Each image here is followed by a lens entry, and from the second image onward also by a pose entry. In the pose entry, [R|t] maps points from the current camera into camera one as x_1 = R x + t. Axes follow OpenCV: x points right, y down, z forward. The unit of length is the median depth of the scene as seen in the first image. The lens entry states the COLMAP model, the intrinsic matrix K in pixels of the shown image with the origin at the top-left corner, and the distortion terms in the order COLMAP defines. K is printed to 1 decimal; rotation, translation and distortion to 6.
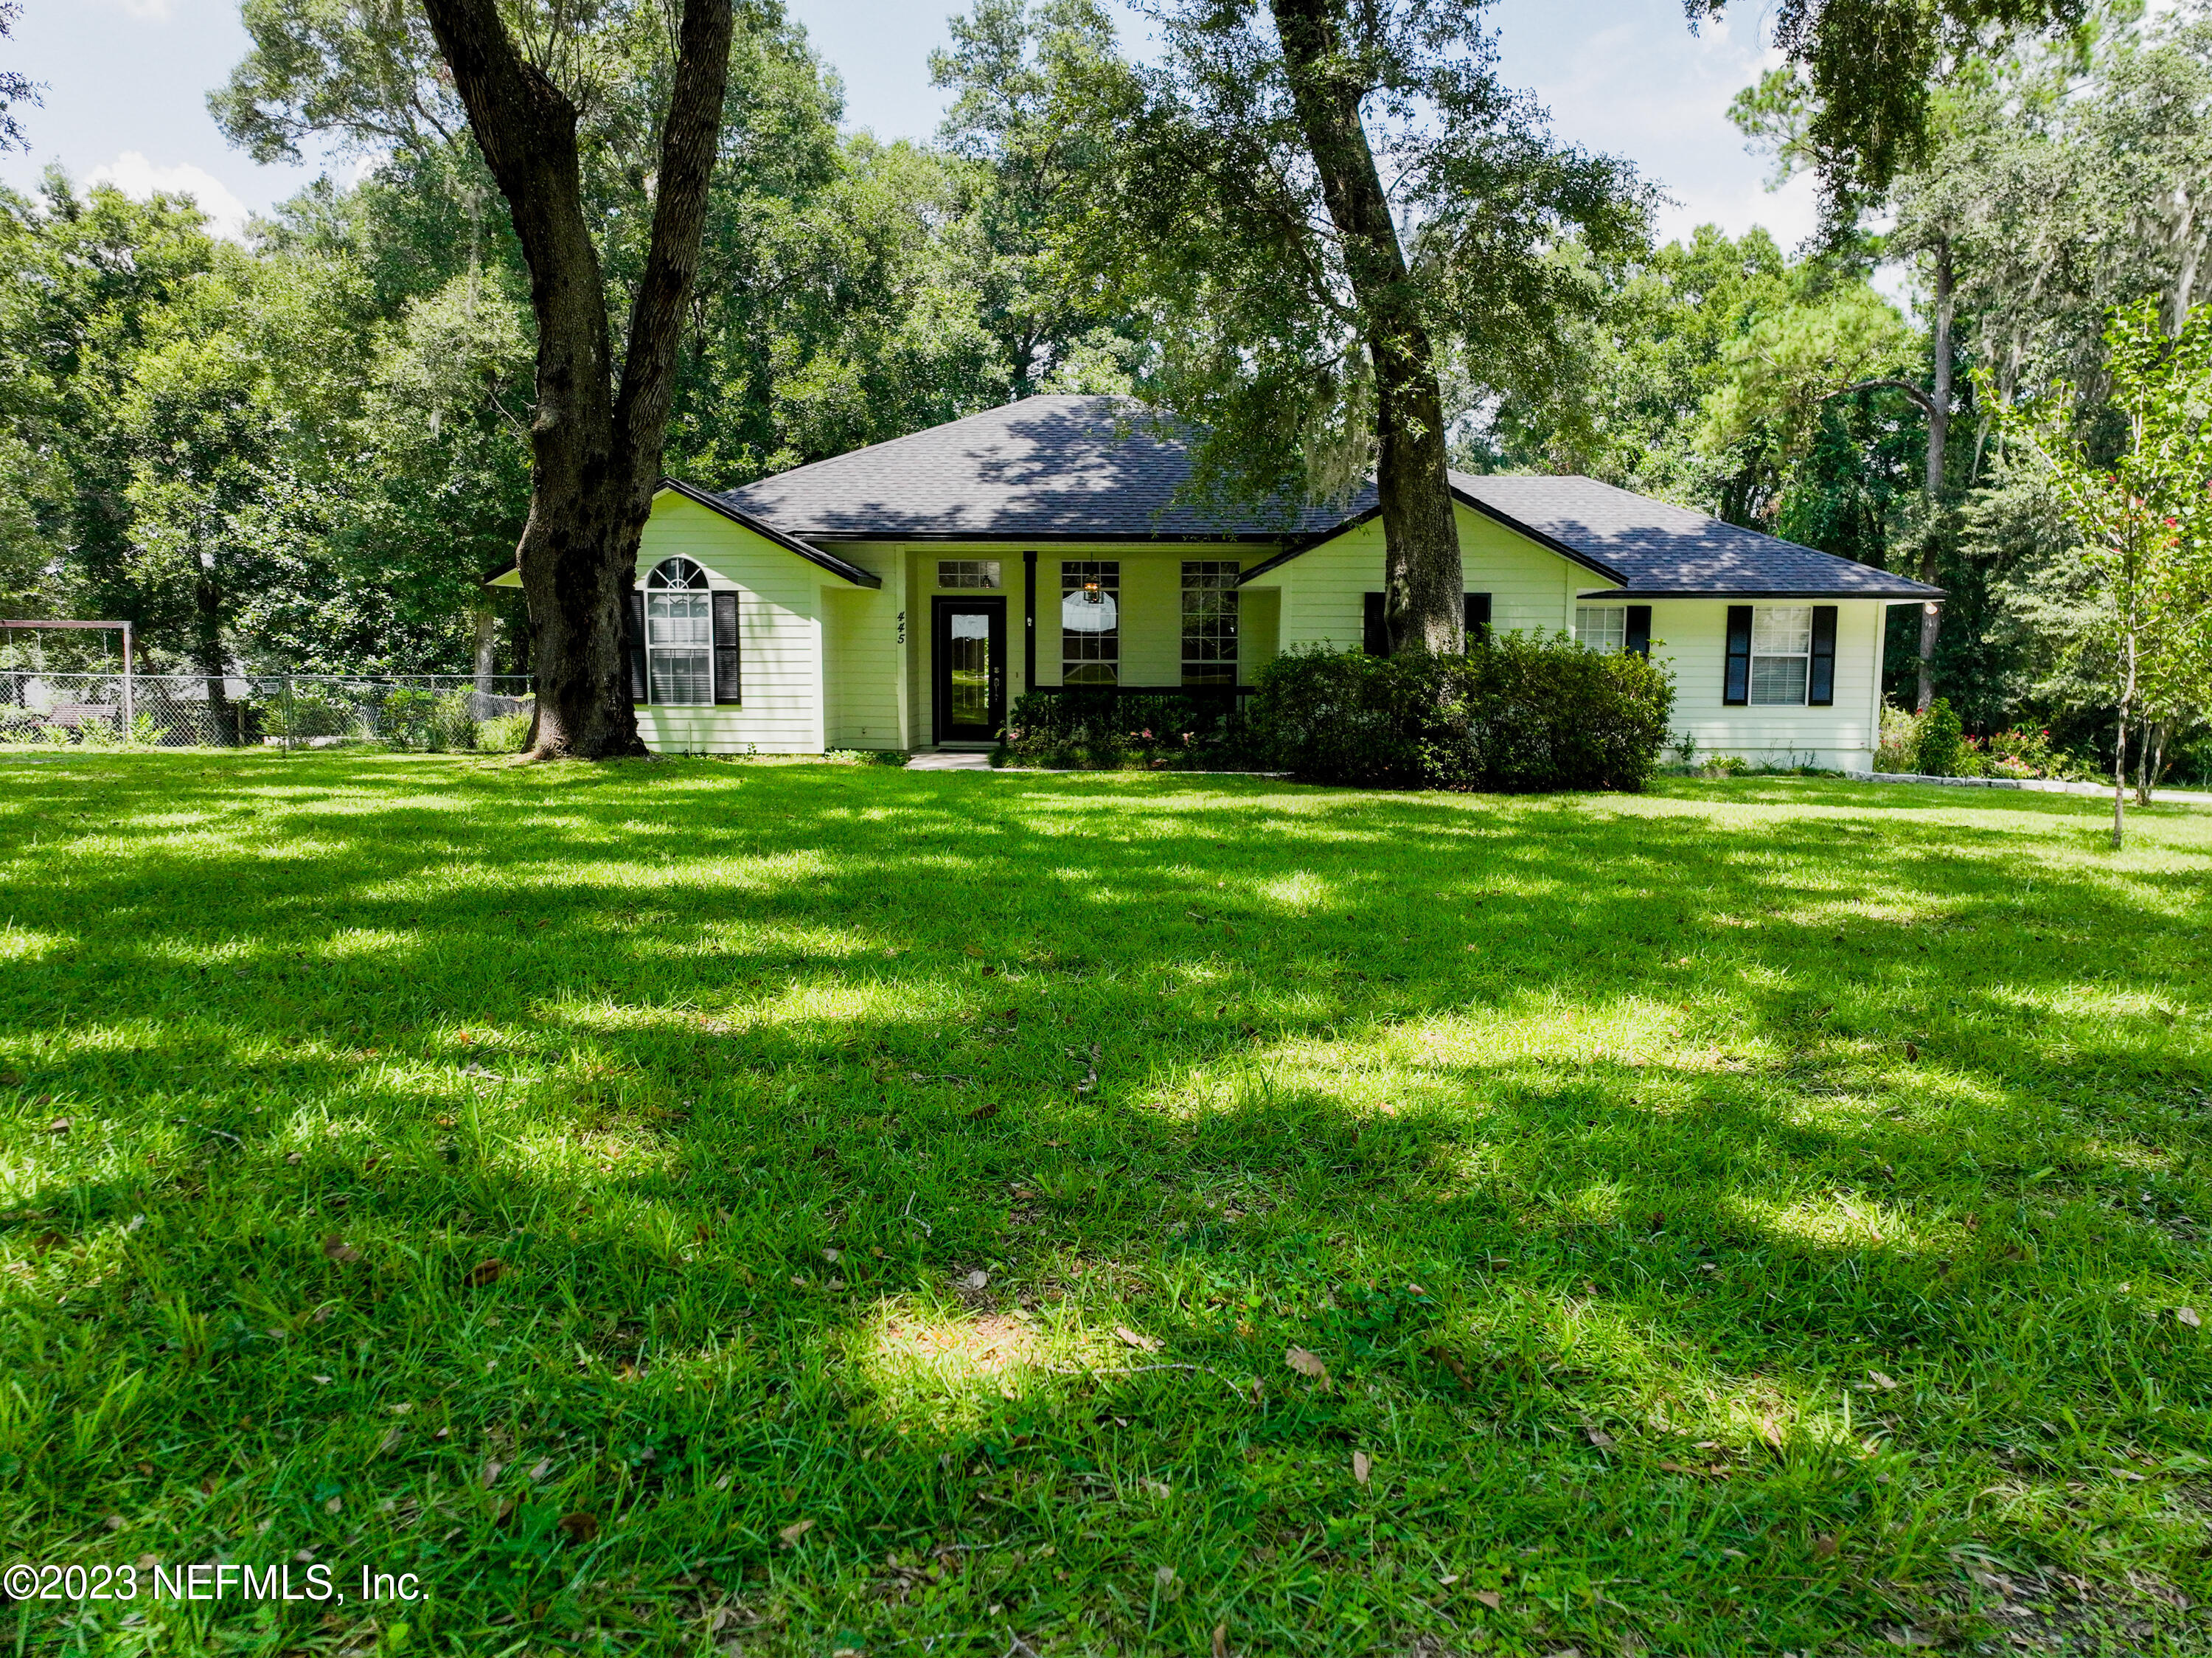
lens RADIAL K [[1703.9, 0, 1106.0], [0, 1703.9, 829.0], [0, 0, 1]] dist [0.033274, -0.002471]
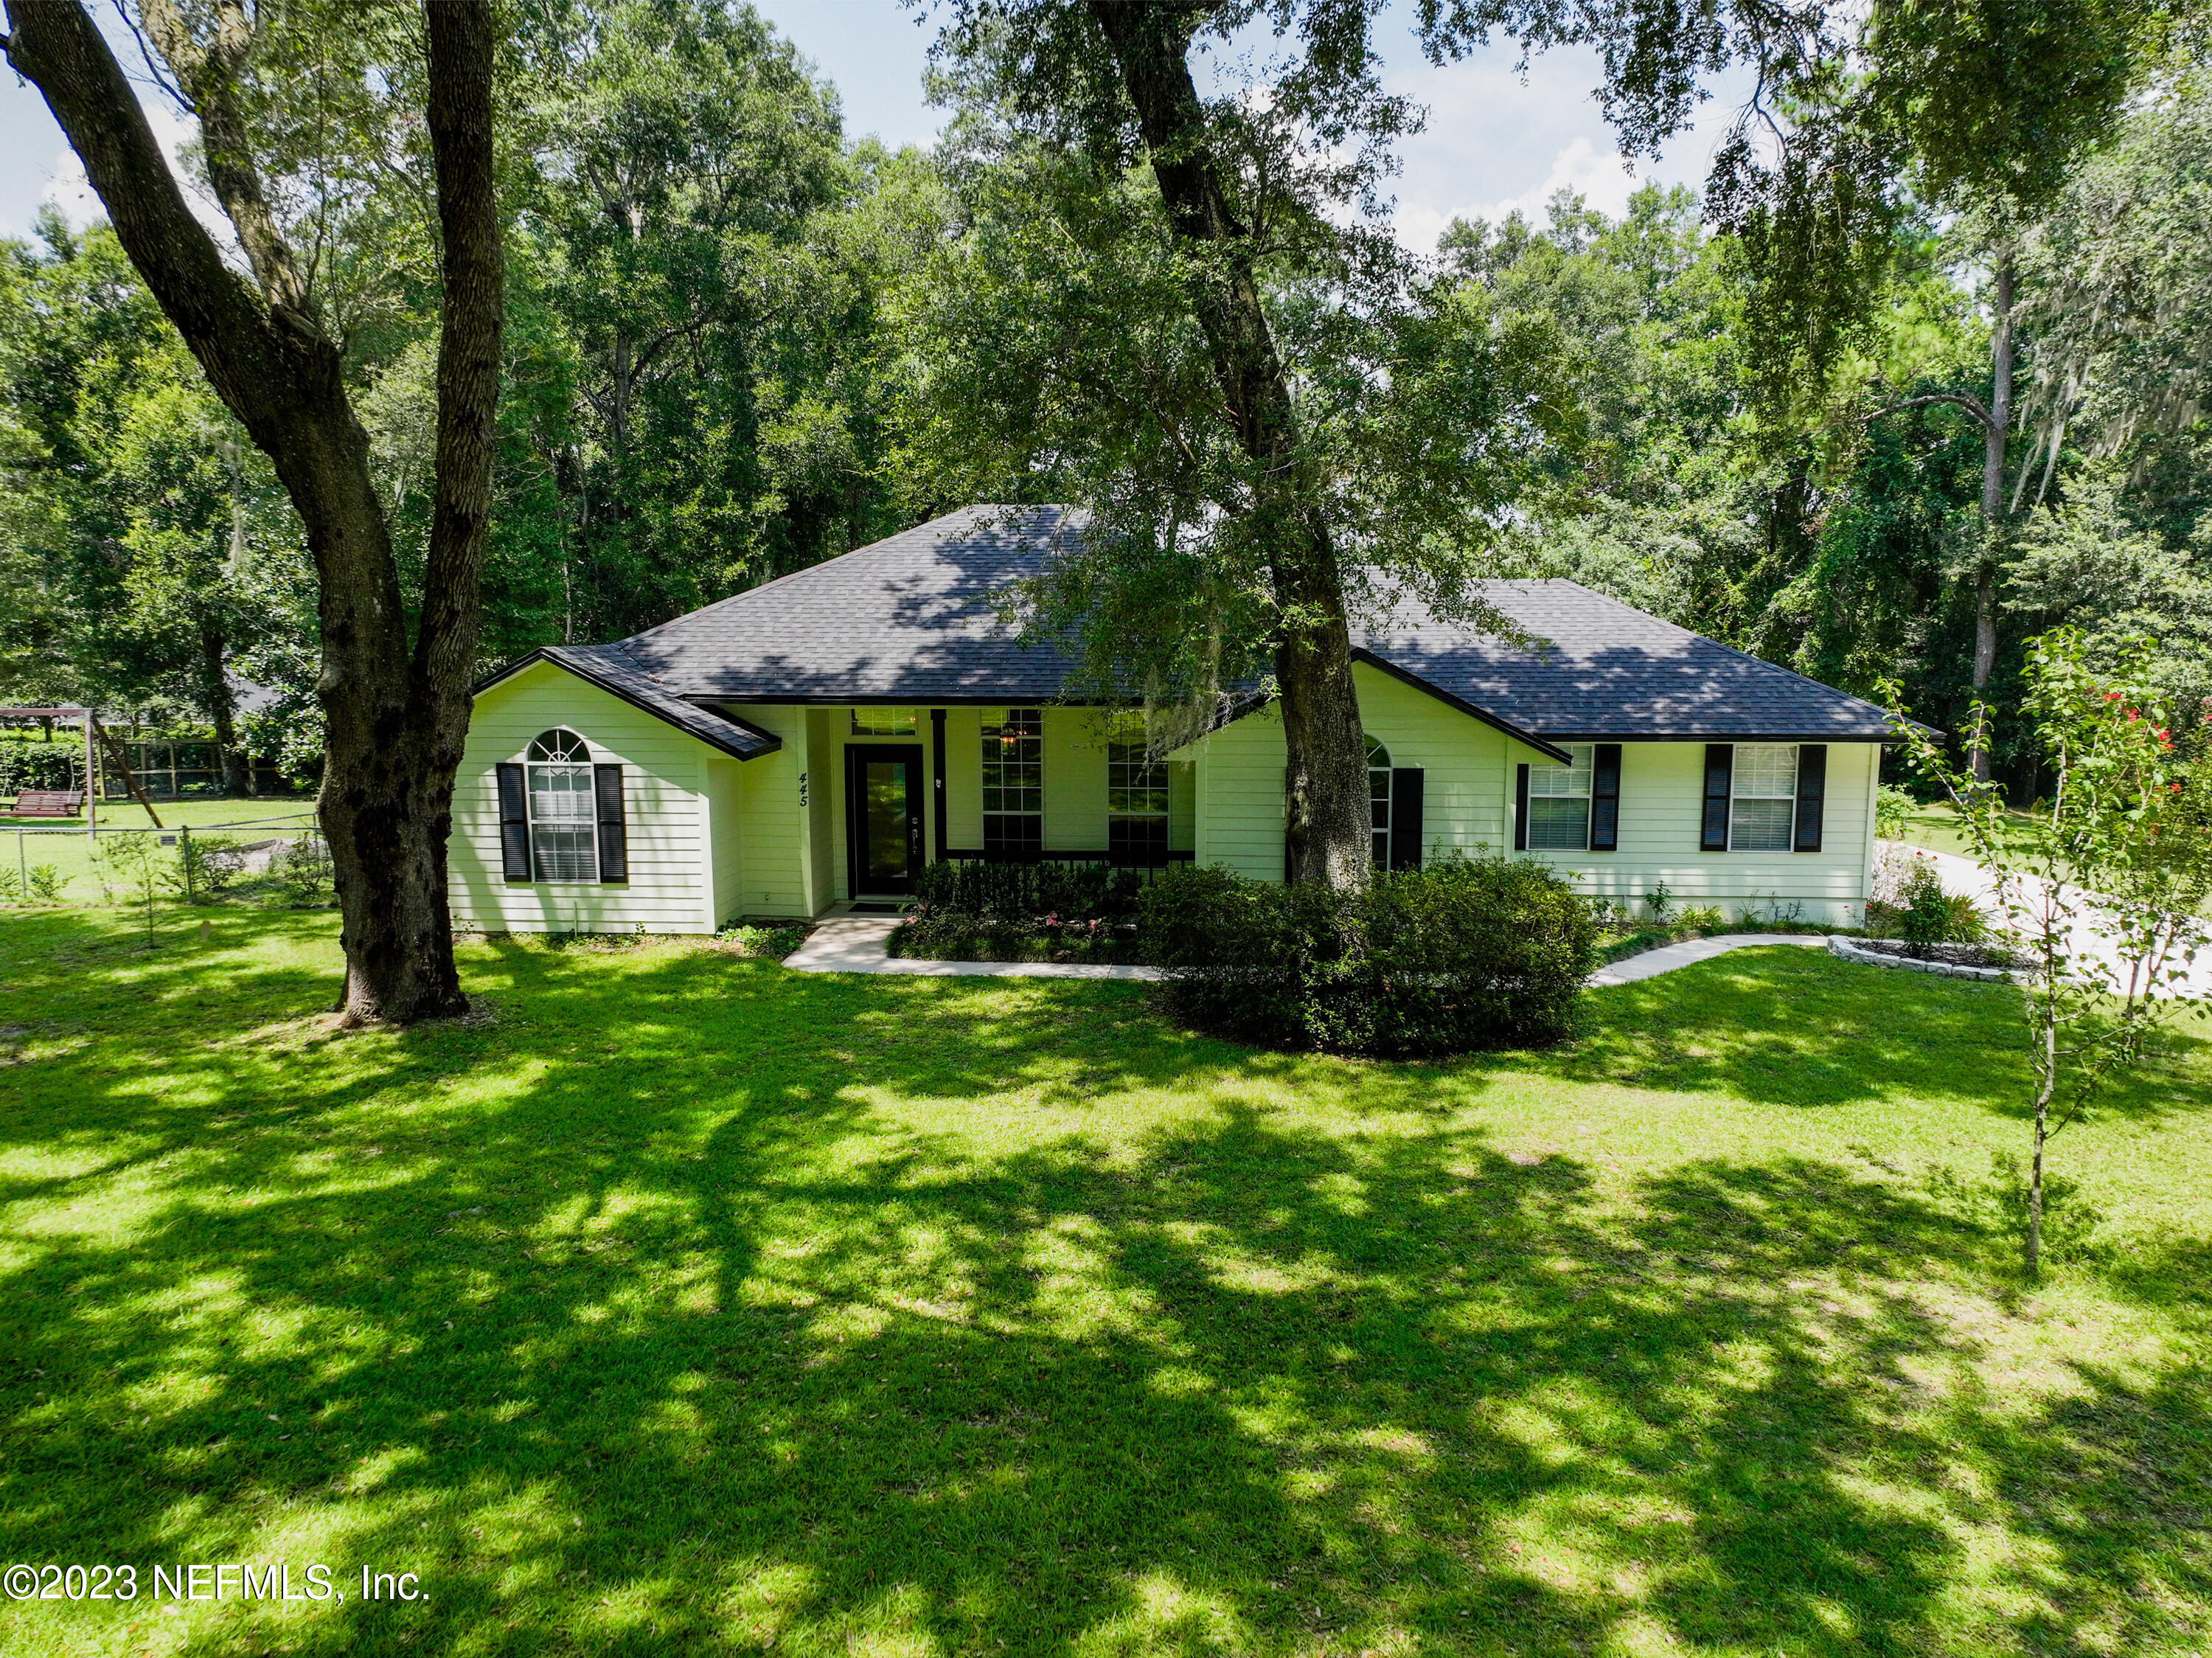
lens RADIAL K [[1688.6, 0, 1106.0], [0, 1688.6, 829.0], [0, 0, 1]] dist [0.029829, -0.005248]
pose [[0.998737, -0.001007, -0.050228, 0.085445], [0.003155, 0.999083, 0.042699, -0.124269], [0.050139, -0.042804, 0.997825, 0.069641]]
